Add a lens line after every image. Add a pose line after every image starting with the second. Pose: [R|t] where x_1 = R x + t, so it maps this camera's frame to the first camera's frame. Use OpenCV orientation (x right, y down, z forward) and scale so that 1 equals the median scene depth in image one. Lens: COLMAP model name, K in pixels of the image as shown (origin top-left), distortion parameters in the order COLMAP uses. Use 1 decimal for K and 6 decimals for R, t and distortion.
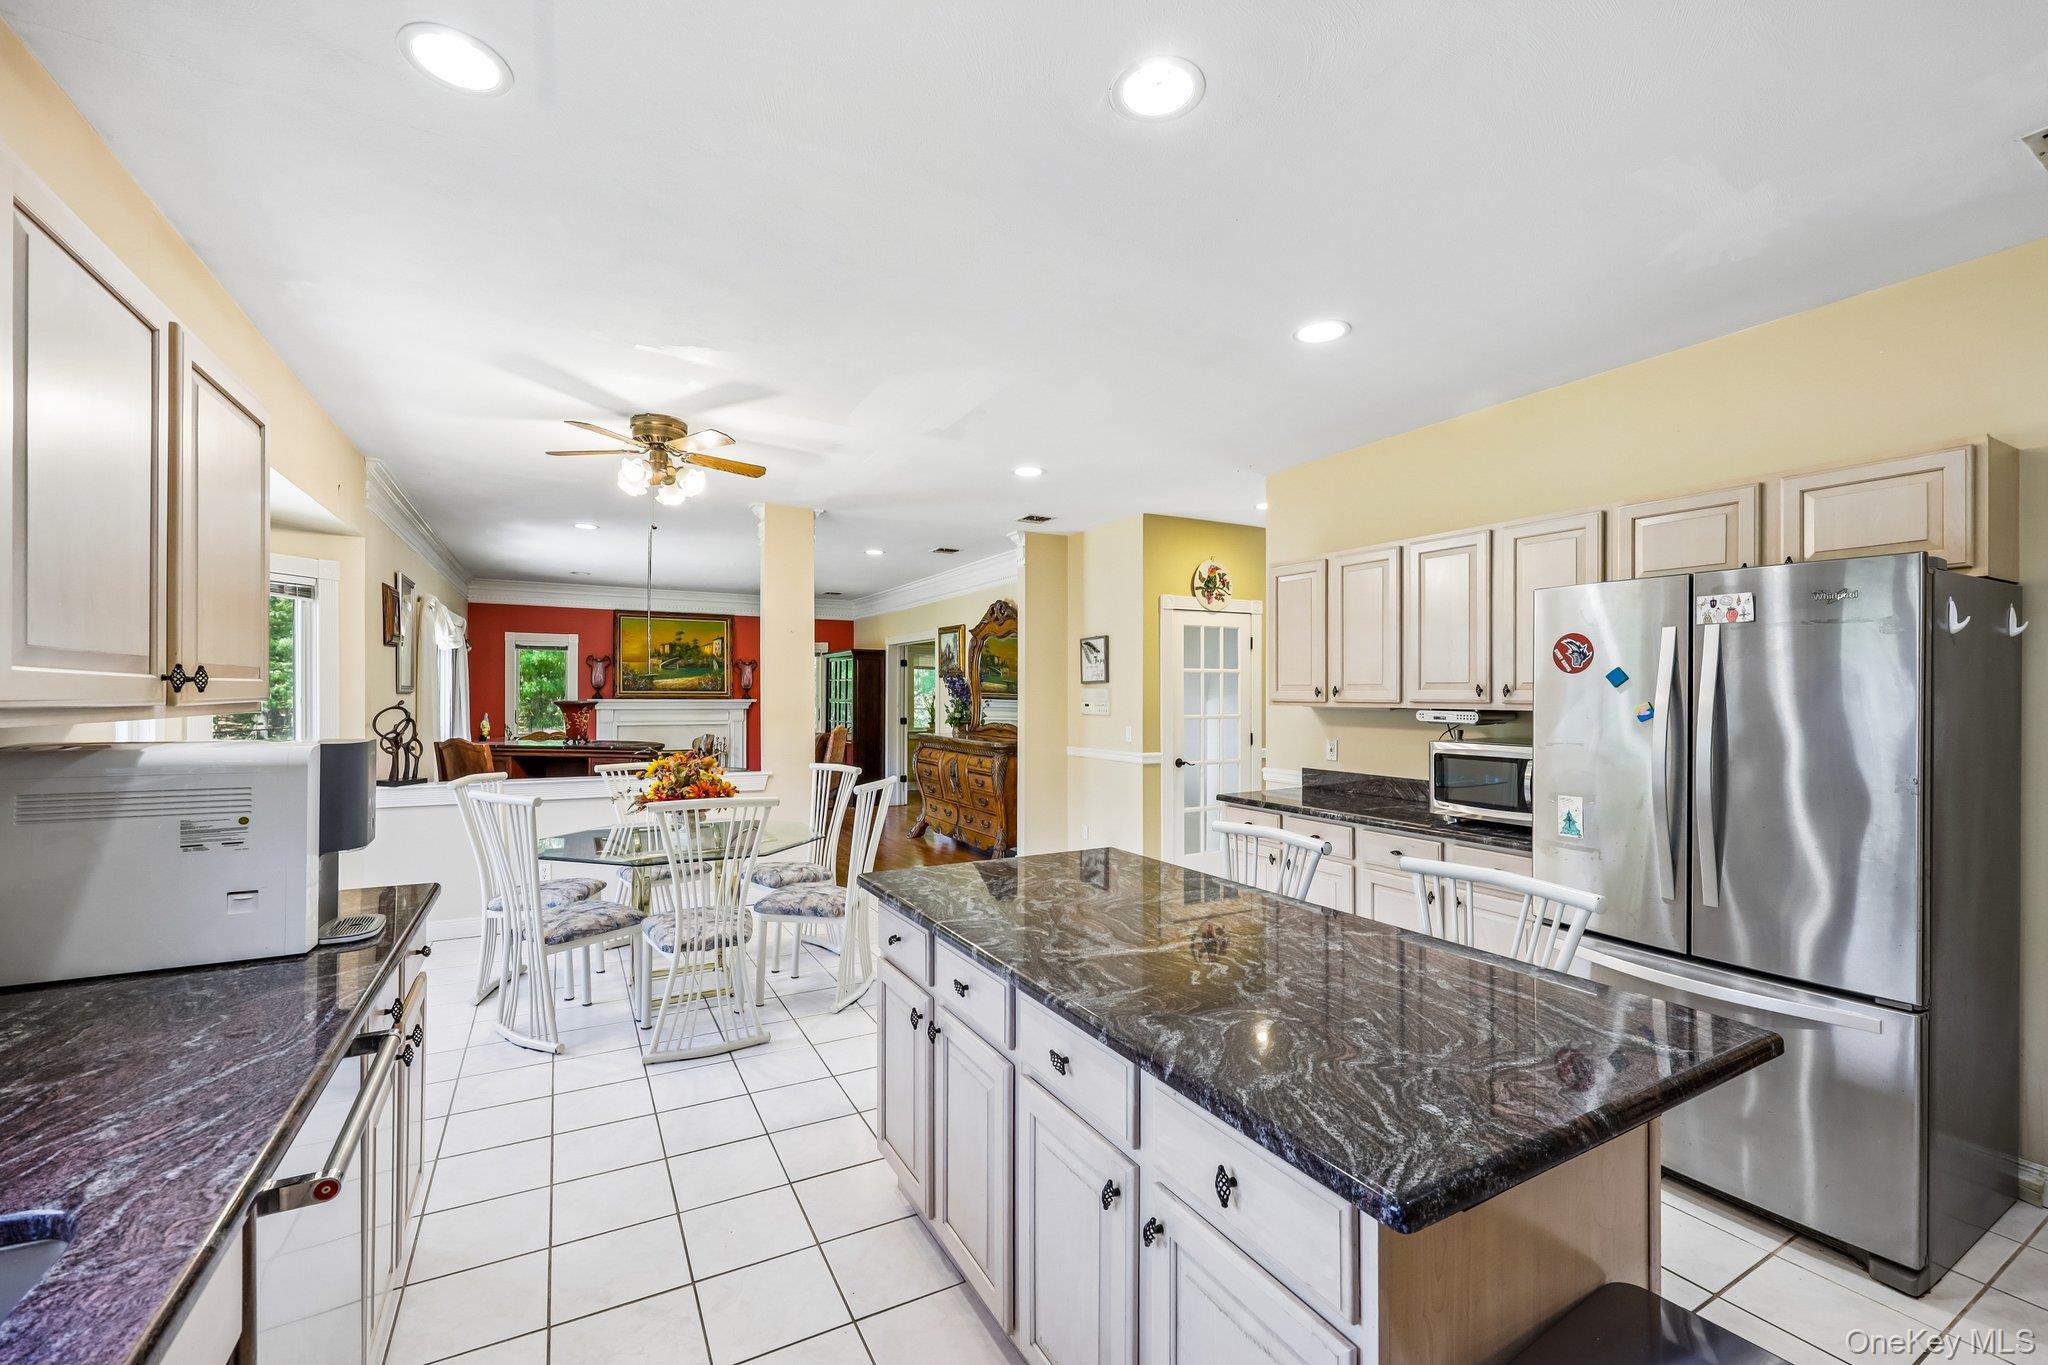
lens RADIAL K [[831.3, 0, 1041.1], [0, 831.3, 691.2], [0, 0, 1]] dist [-0.003857, 0.001228]
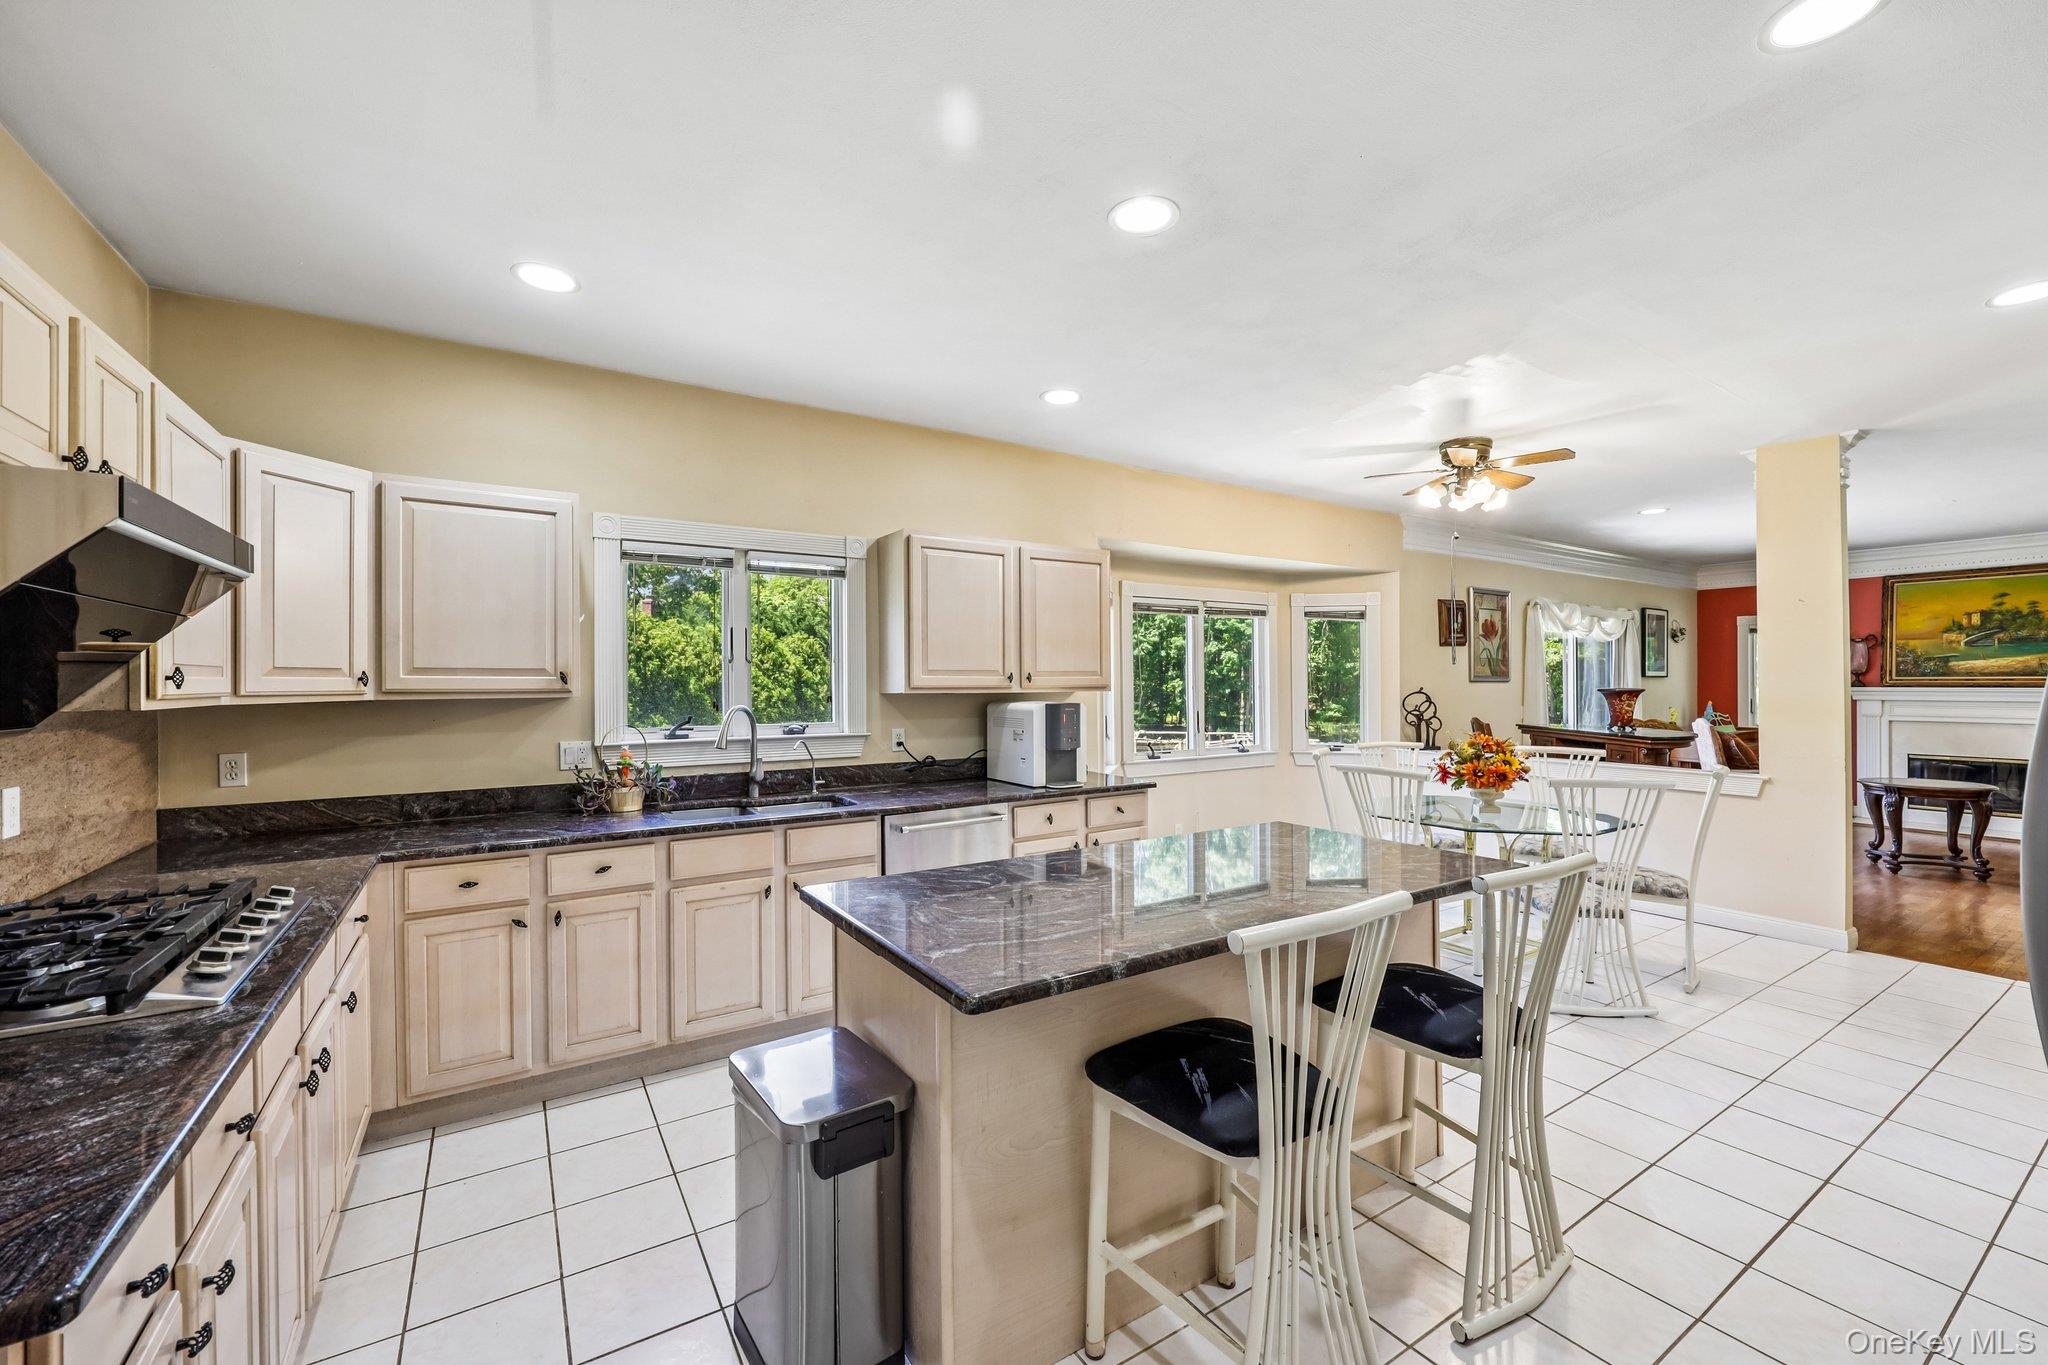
lens RADIAL K [[831.3, 0, 1018.2], [0, 831.3, 685.3], [0, 0, 1]] dist [-0.003857, 0.001228]
pose [[0.039594, -0.000153, -0.999216, 0.254047], [0.006987, 0.999976, 0.000124, 0.001515], [0.999191, -0.006986, 0.039594, 0.132849]]
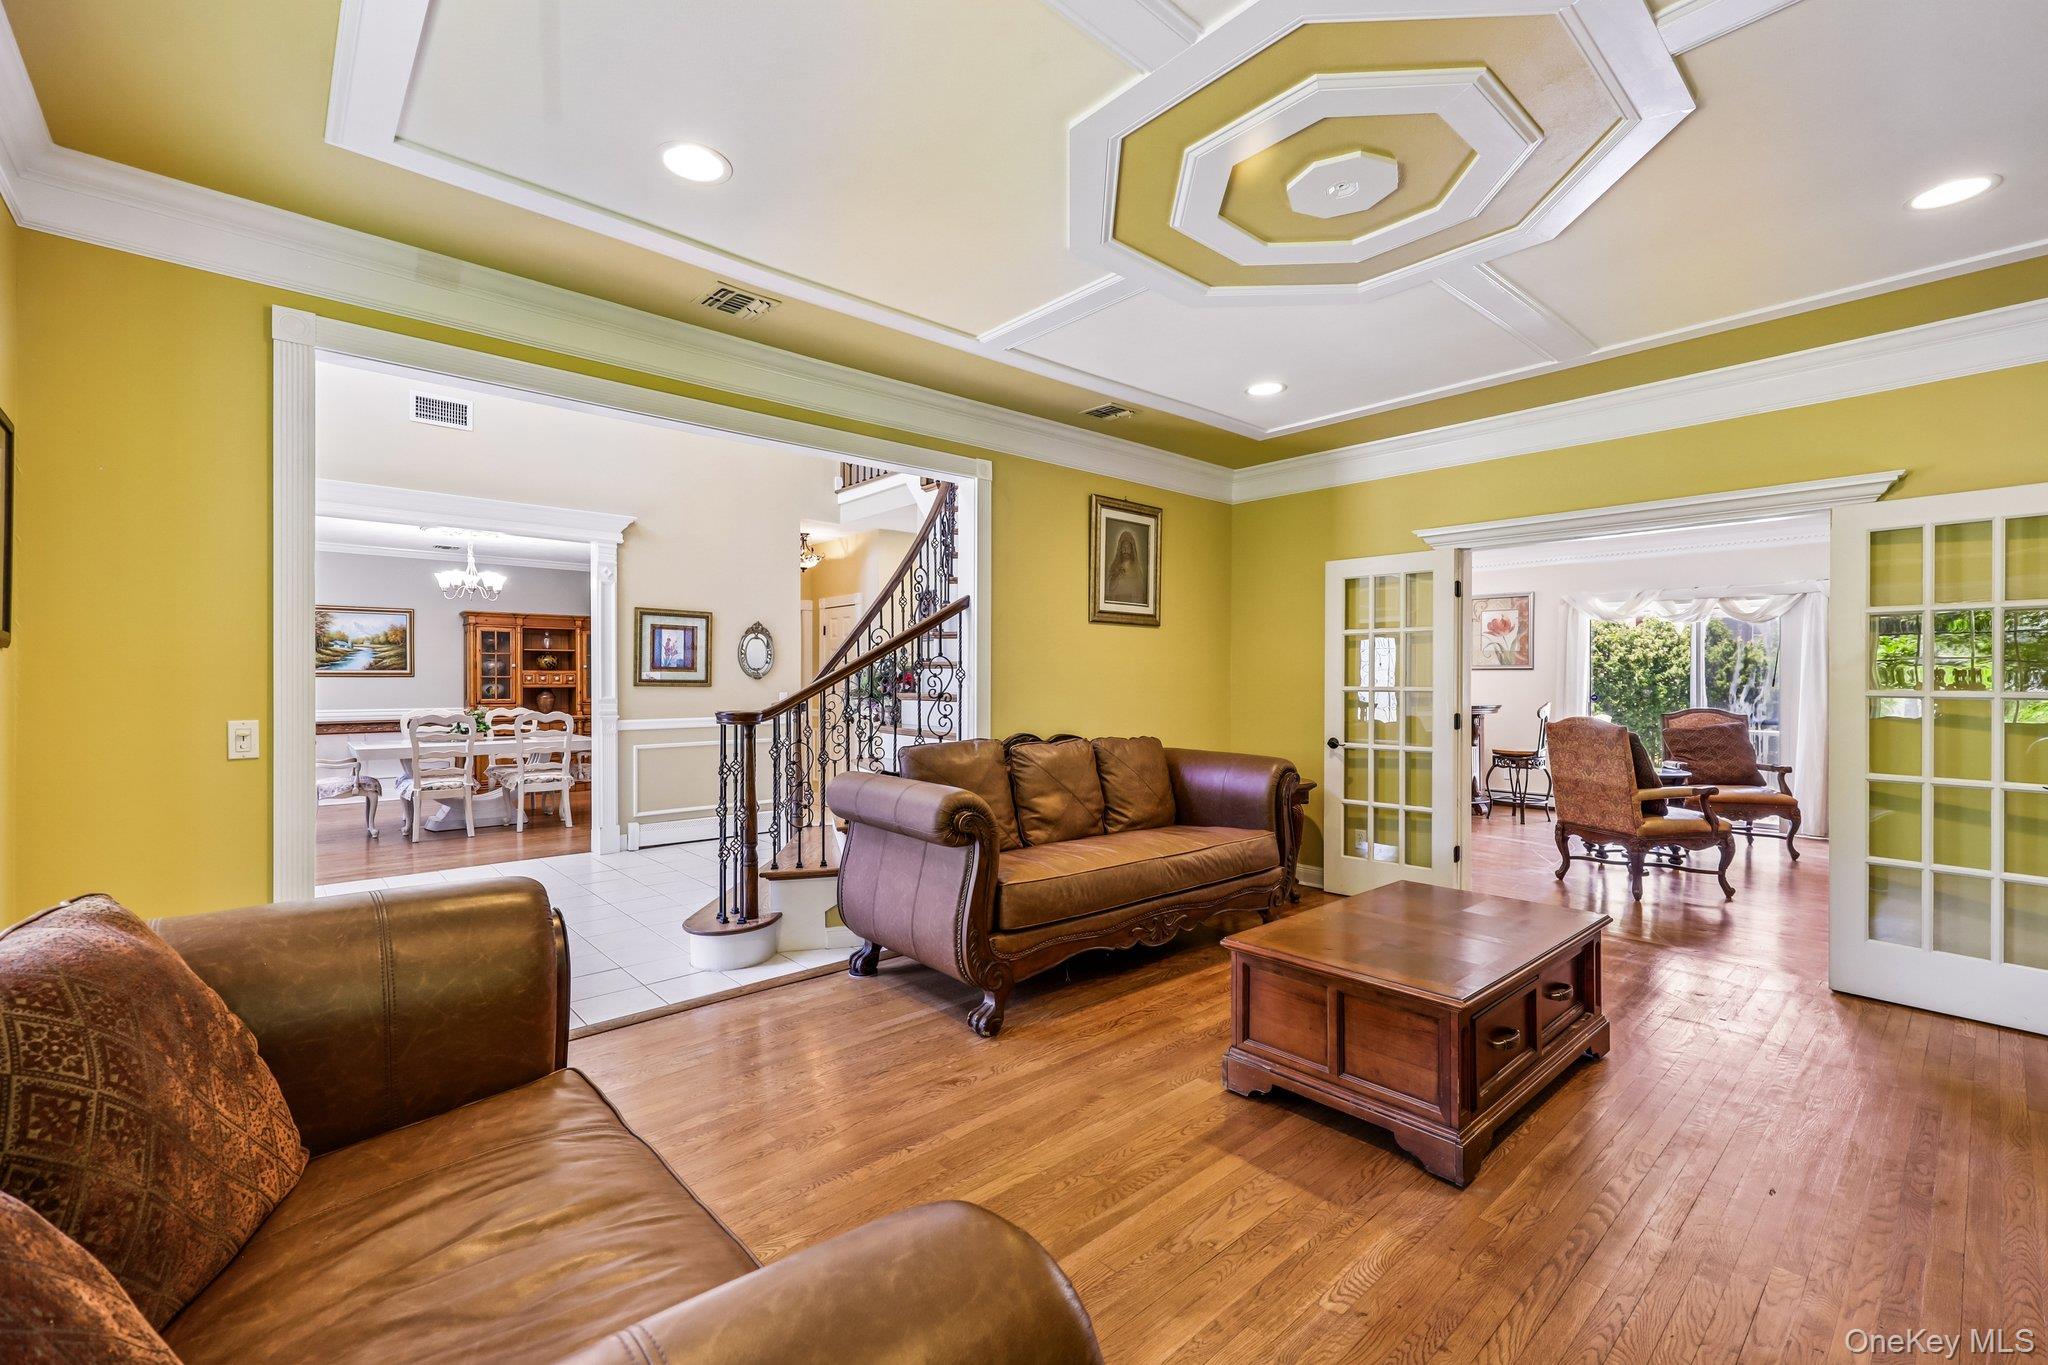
lens RADIAL K [[861.2, 0, 1015.4], [0, 861.2, 682.6], [0, 0, 1]] dist [0.001372, 0.000046]
pose [[-0.980709, -0.002031, -0.195463, 0.226133], [-0.002041, 0.999998, -0.000150, 0.015301], [0.195463, 0.000252, -0.980711, 1.320516]]
